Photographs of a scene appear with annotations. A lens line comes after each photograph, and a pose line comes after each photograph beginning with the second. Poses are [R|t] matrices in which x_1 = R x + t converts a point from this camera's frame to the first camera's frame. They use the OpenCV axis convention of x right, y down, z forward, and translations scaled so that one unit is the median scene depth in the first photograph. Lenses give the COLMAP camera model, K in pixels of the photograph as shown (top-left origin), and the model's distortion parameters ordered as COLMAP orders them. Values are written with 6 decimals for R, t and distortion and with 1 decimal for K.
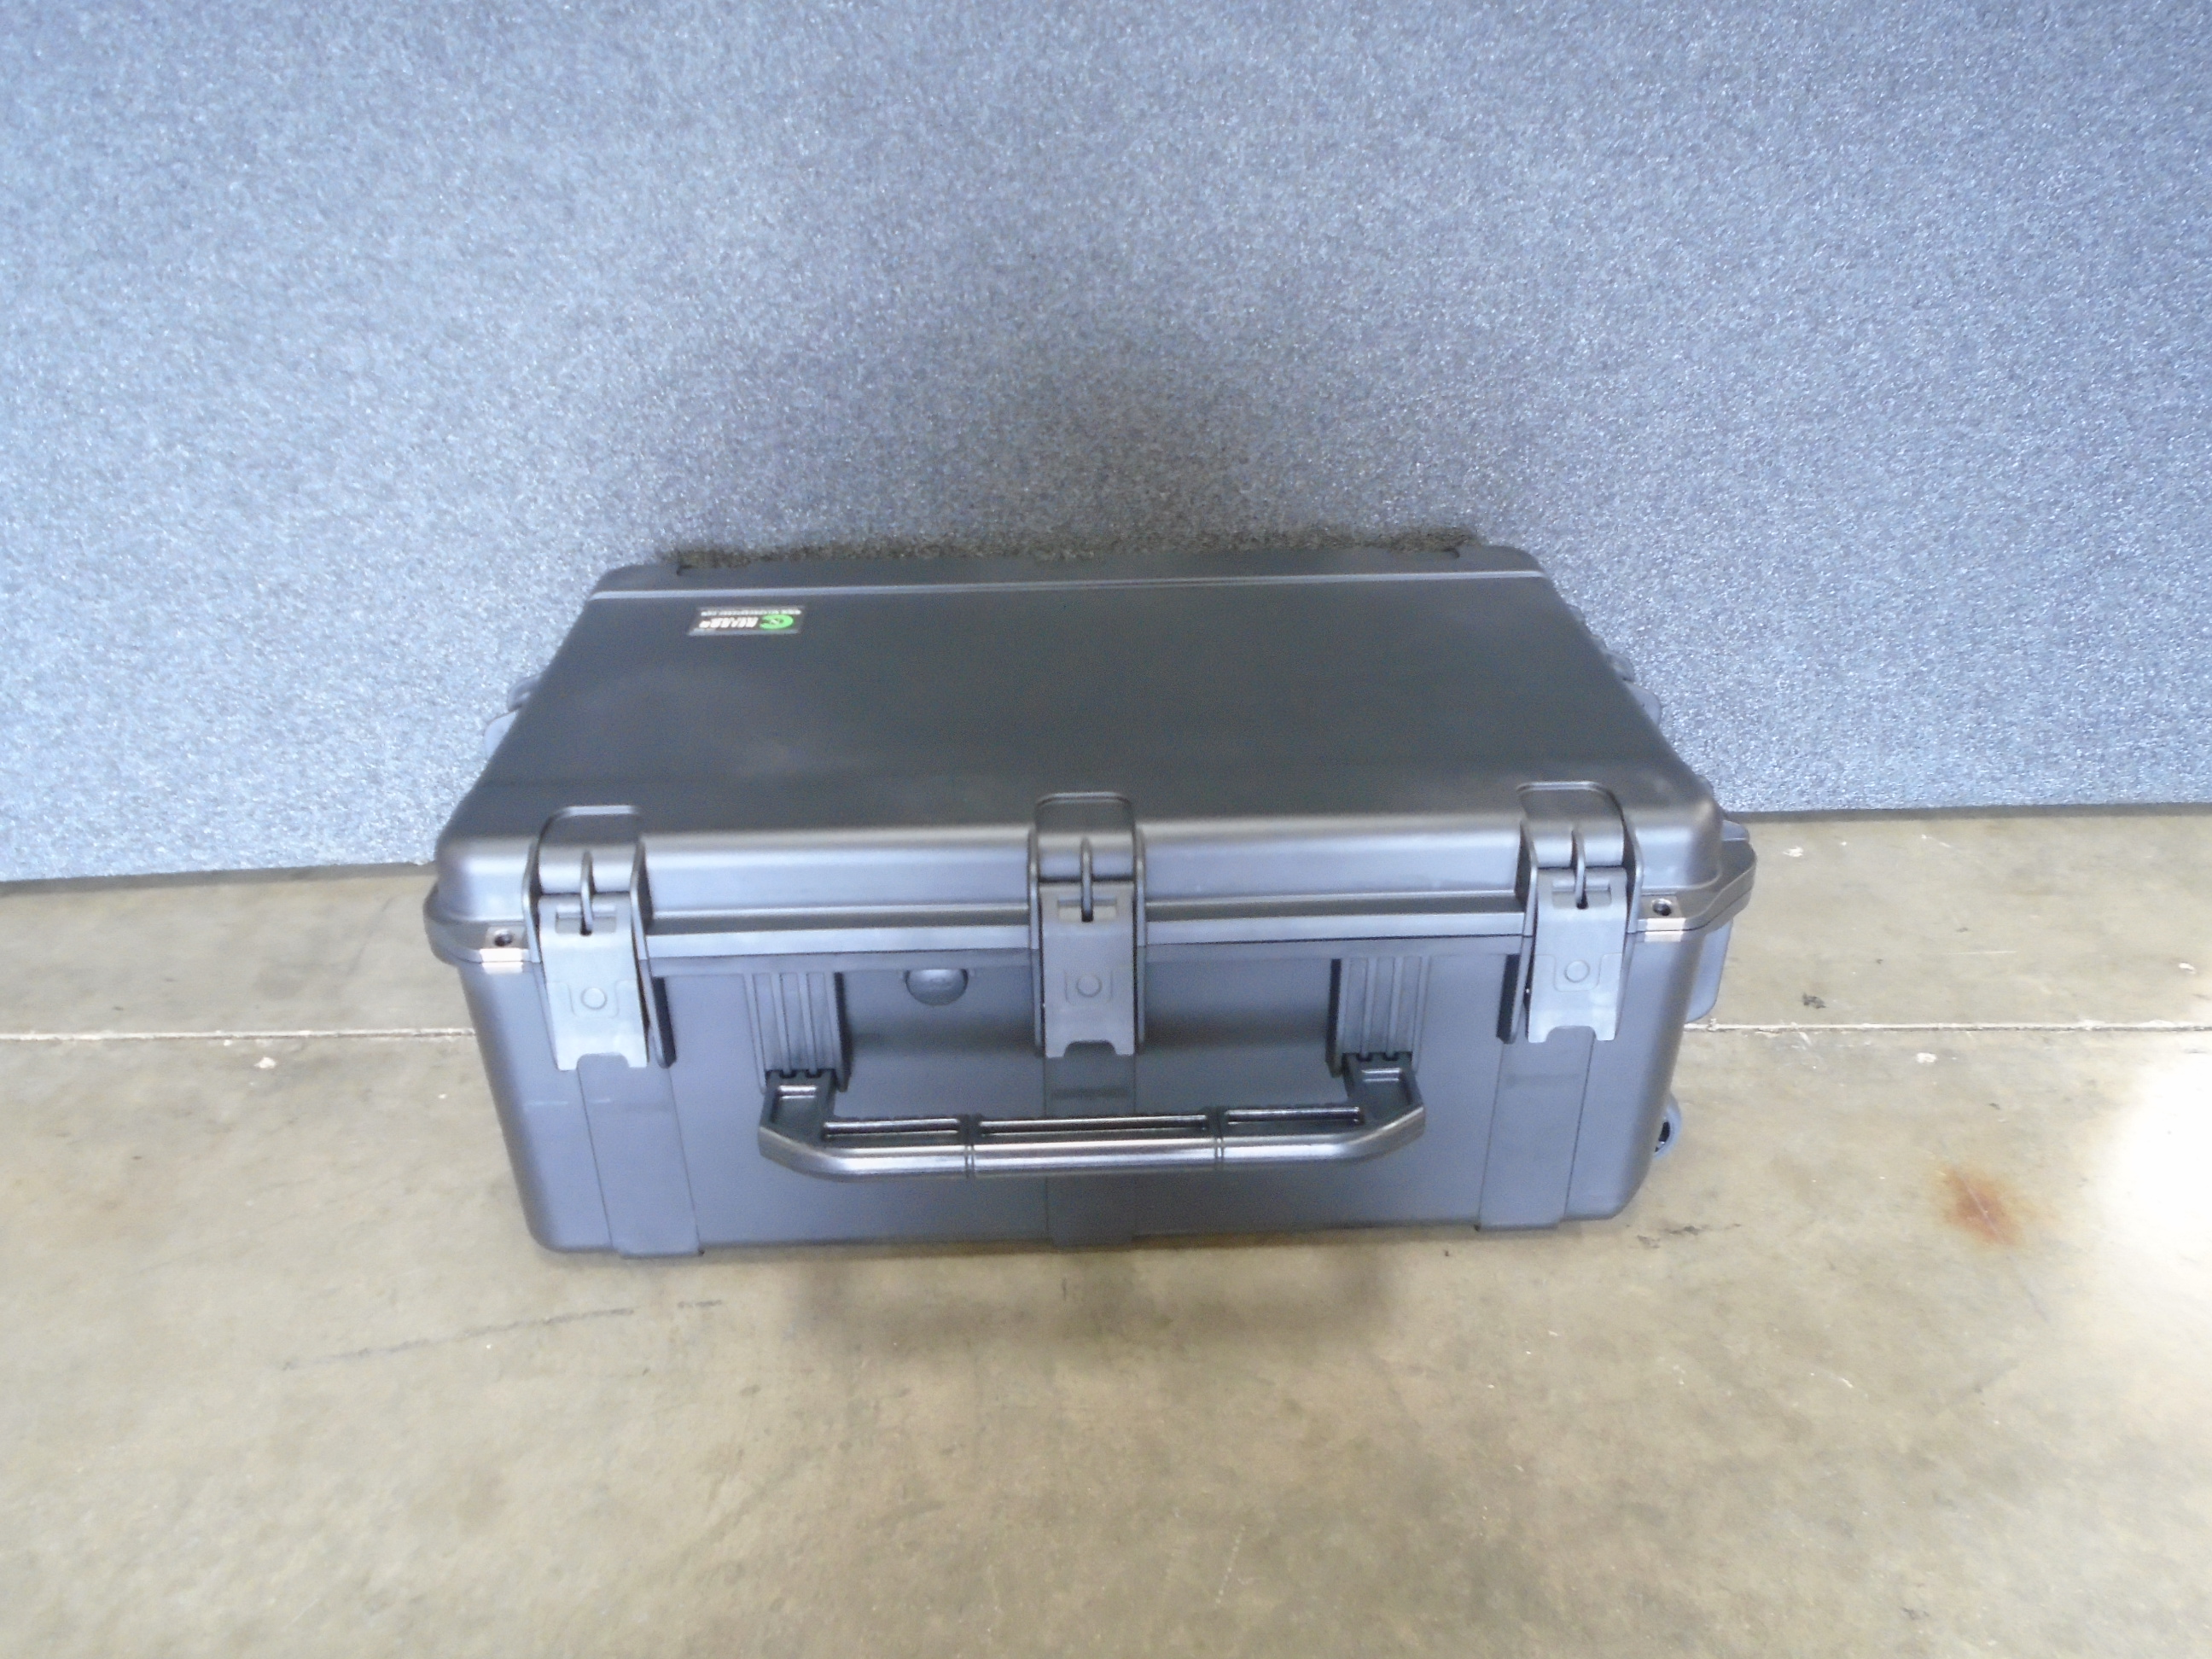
lens RADIAL K [[1710.3, 0, 1094.6], [0, 1710.3, 814.5], [0, 0, 1]] dist [-0.004618, 0.000379]
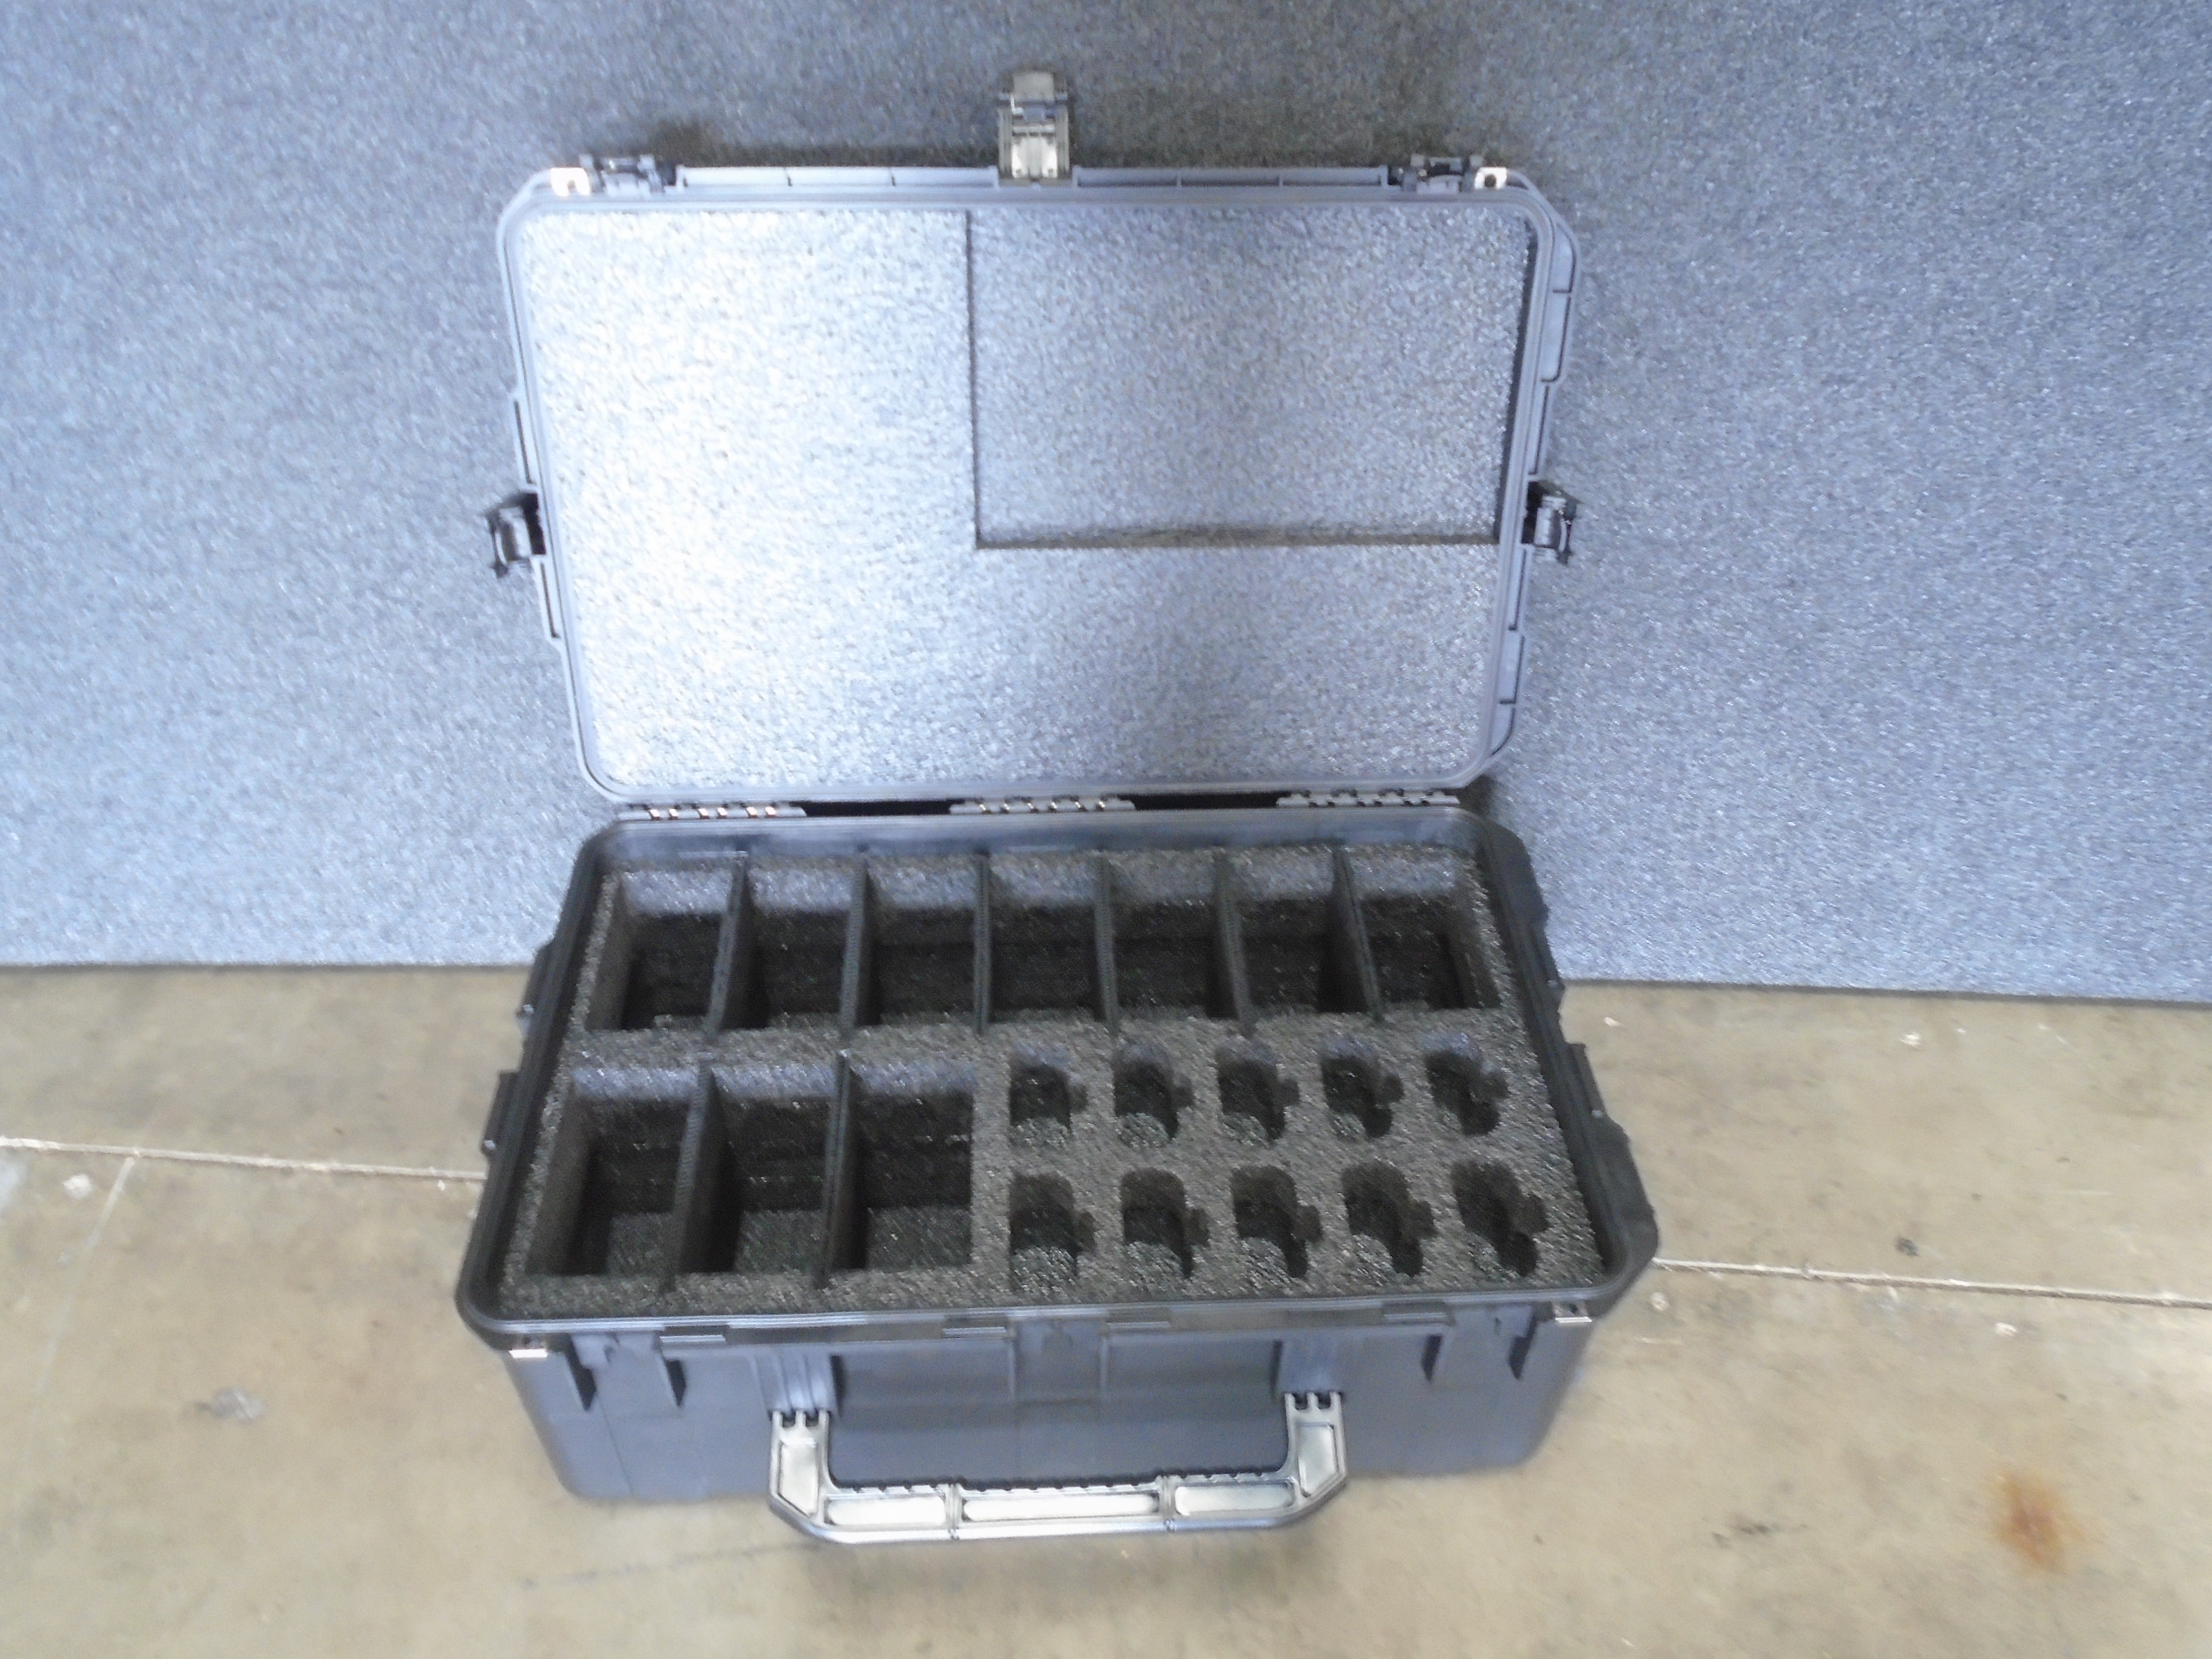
lens RADIAL K [[1710.3, 0, 1094.6], [0, 1710.3, 814.5], [0, 0, 1]] dist [-0.004618, 0.000379]
pose [[0.997089, 0.063525, -0.042170, -0.051469], [-0.053027, 0.975139, 0.215154, -0.336772], [0.054789, -0.212292, 0.975669, -0.004015]]
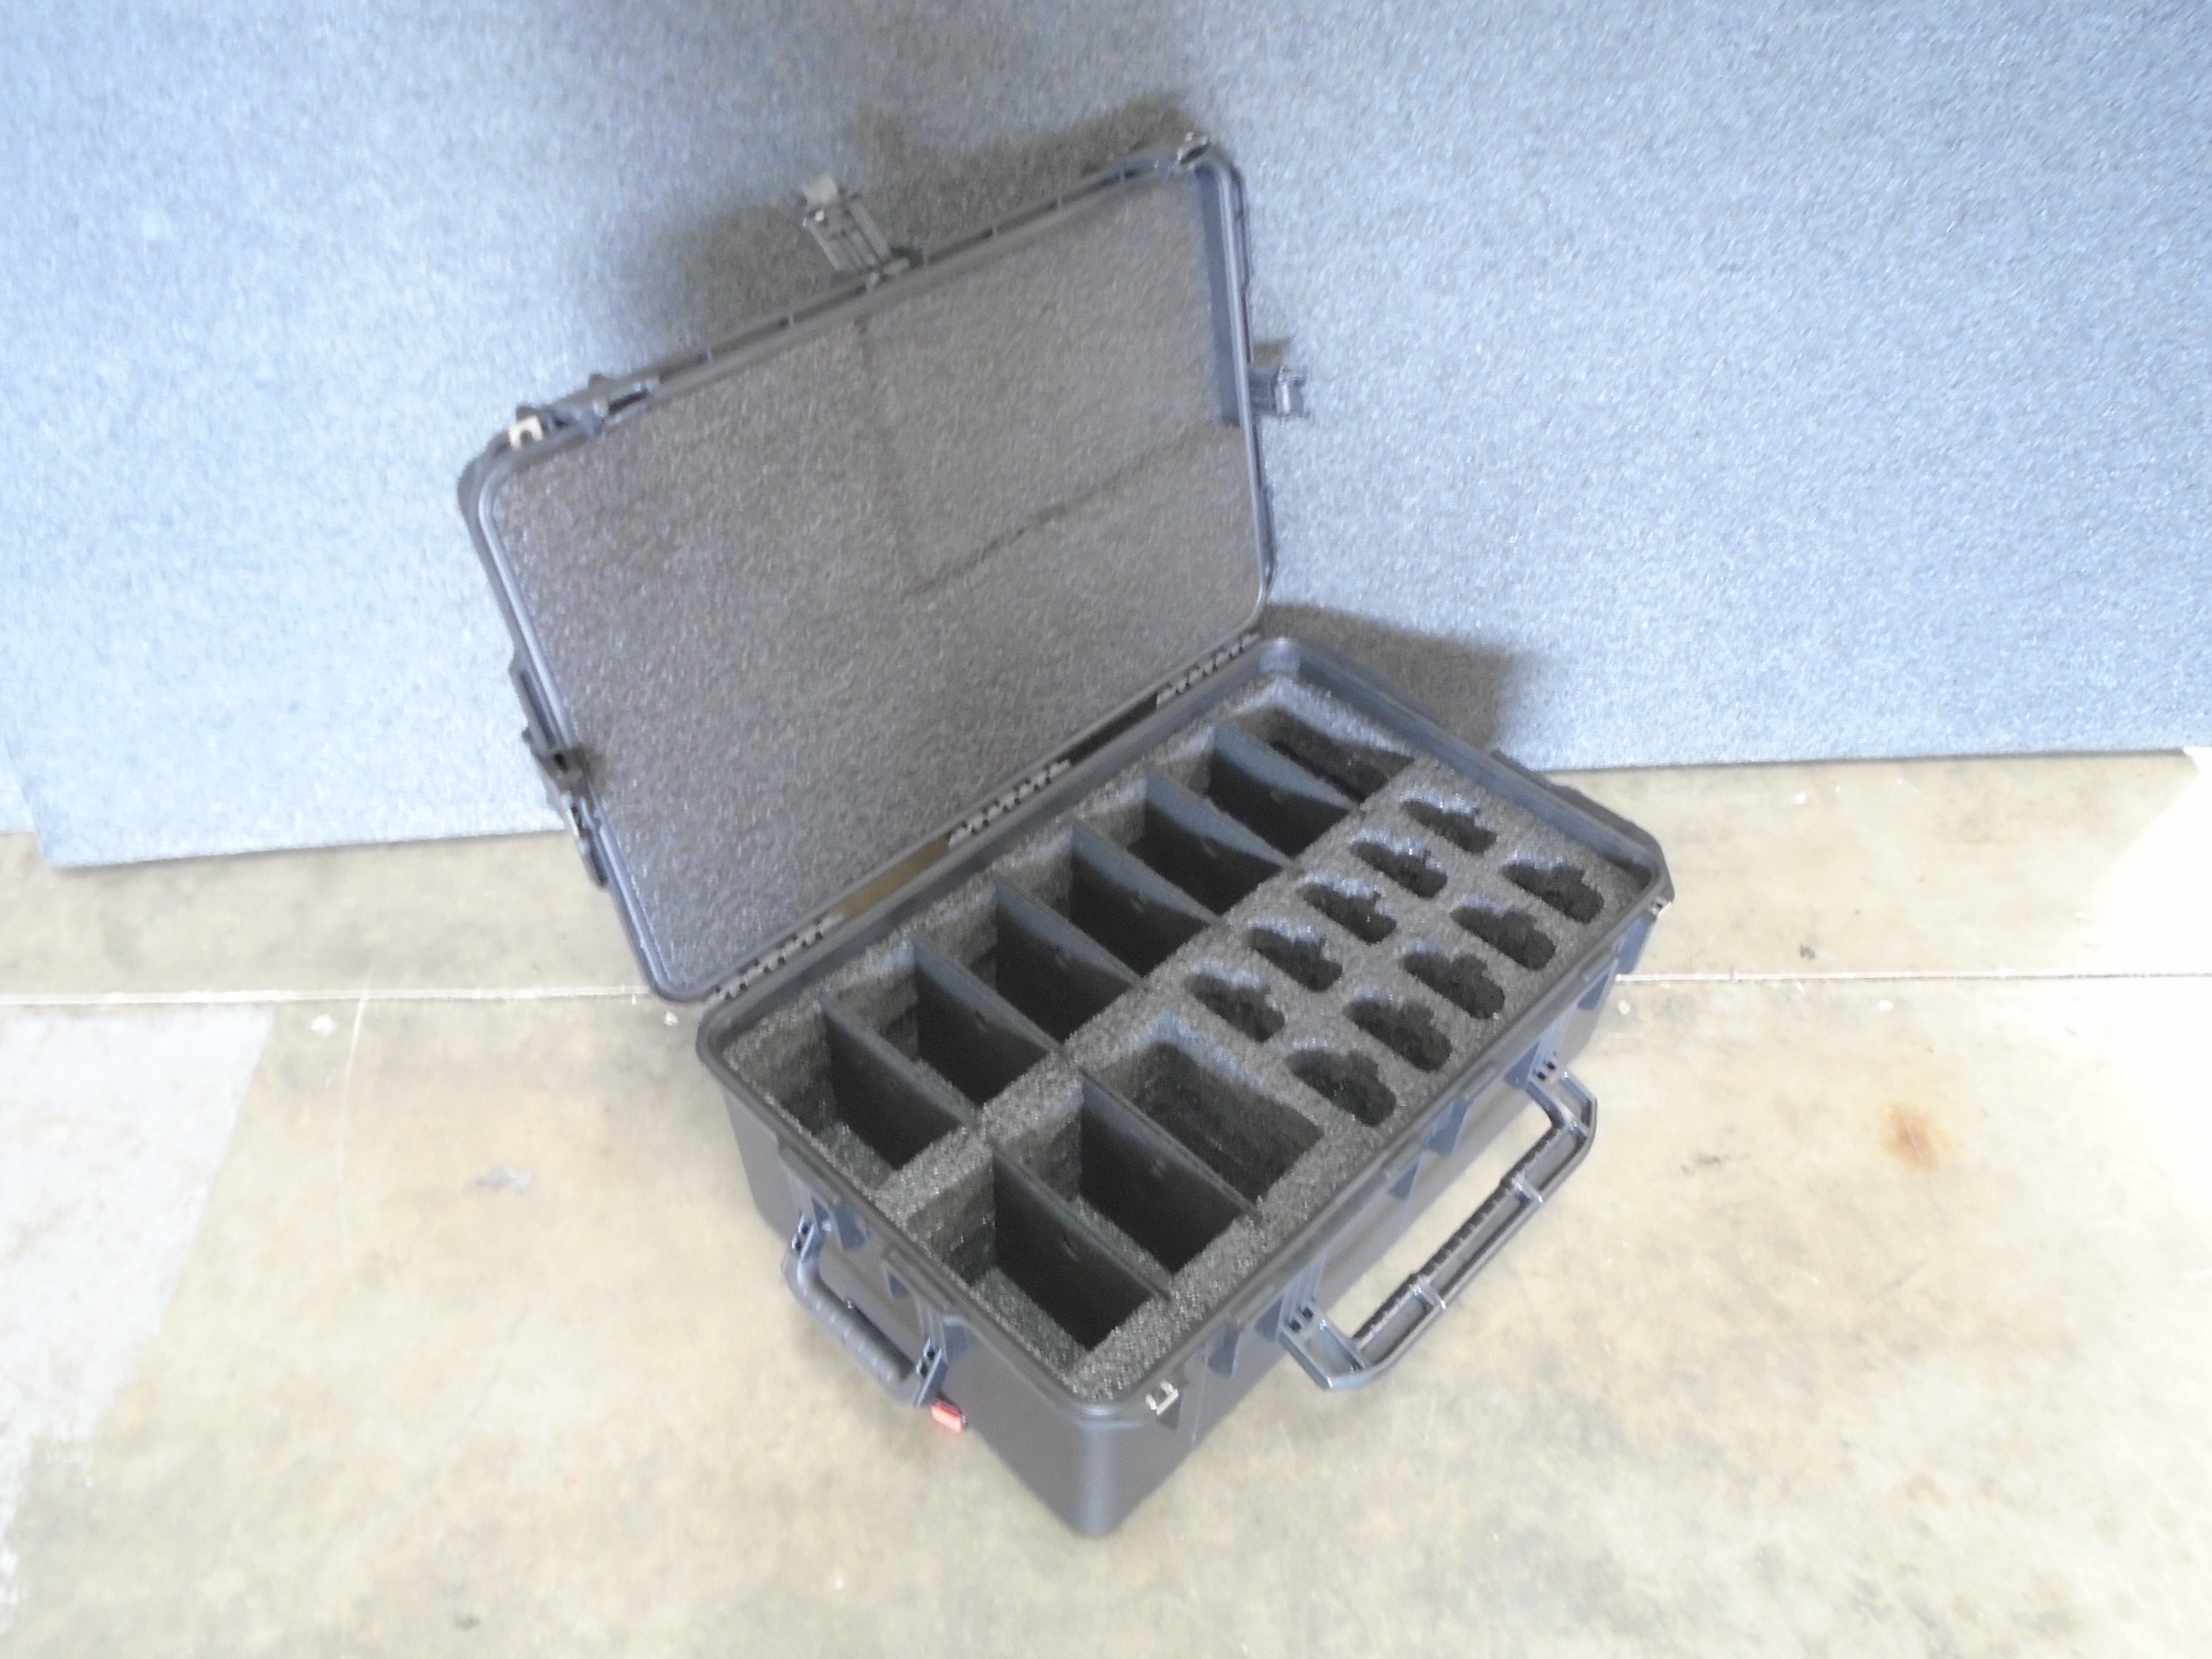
lens RADIAL K [[1710.3, 0, 1094.6], [0, 1710.3, 814.5], [0, 0, 1]] dist [-0.004618, 0.000379]
pose [[0.999066, -0.007335, 0.042587, -0.192683], [-0.004759, 0.960820, 0.277131, -0.352186], [-0.042951, -0.277075, 0.959888, -0.236467]]
